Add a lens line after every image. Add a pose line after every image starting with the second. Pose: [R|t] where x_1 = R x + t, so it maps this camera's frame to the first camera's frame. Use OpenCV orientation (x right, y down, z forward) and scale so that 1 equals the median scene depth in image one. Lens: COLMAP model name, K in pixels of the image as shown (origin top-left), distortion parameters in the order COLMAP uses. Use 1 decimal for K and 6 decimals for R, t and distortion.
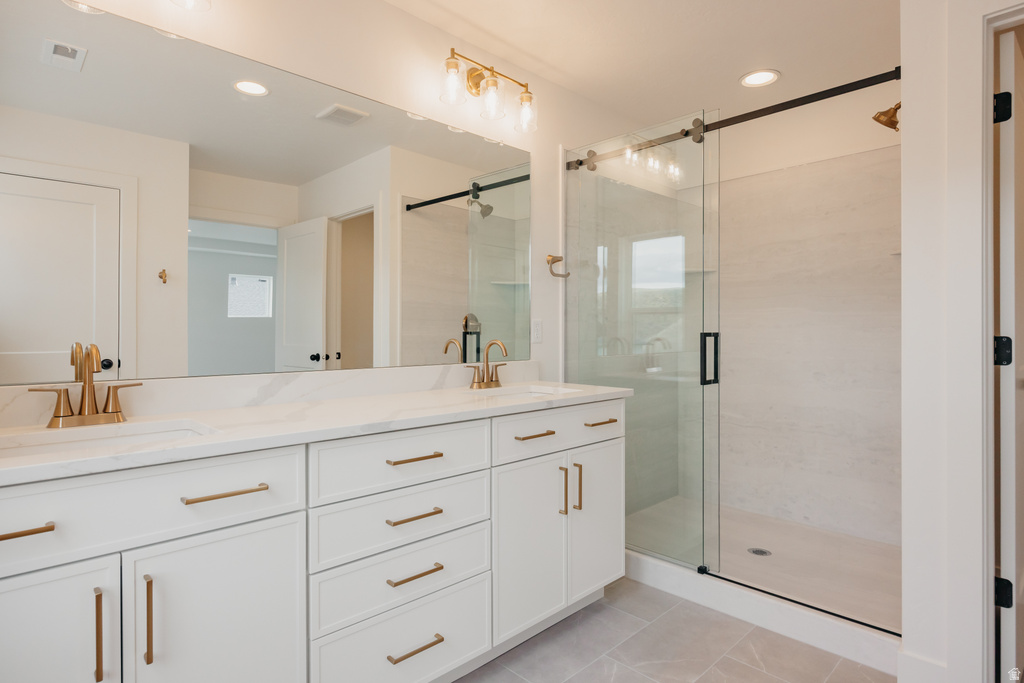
lens RADIAL K [[548.8, 0, 512.0], [0, 548.8, 341.5], [0, 0, 1]] dist [-0.000498, -0.000028]
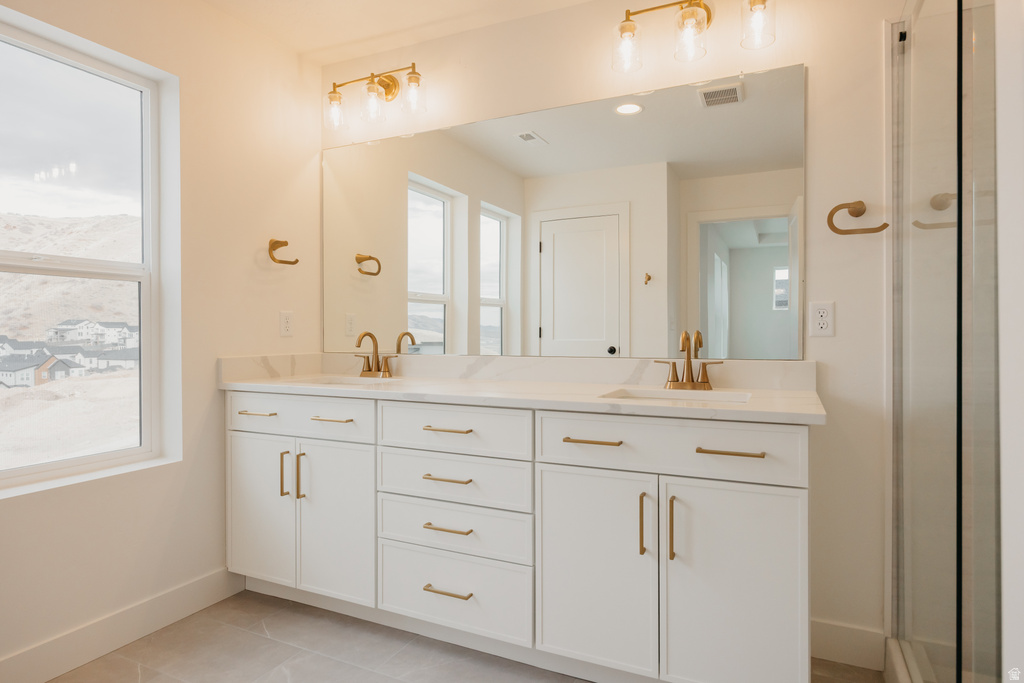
lens RADIAL K [[548.5, 0, 512.0], [0, 548.5, 341.5], [0, 0, 1]] dist [-0.000127, 0.000016]
pose [[0.367341, 0.017102, -0.929929, 0.676771], [-0.010439, 0.999844, 0.014264, 0.004007], [0.930028, 0.004468, 0.367462, 0.489964]]
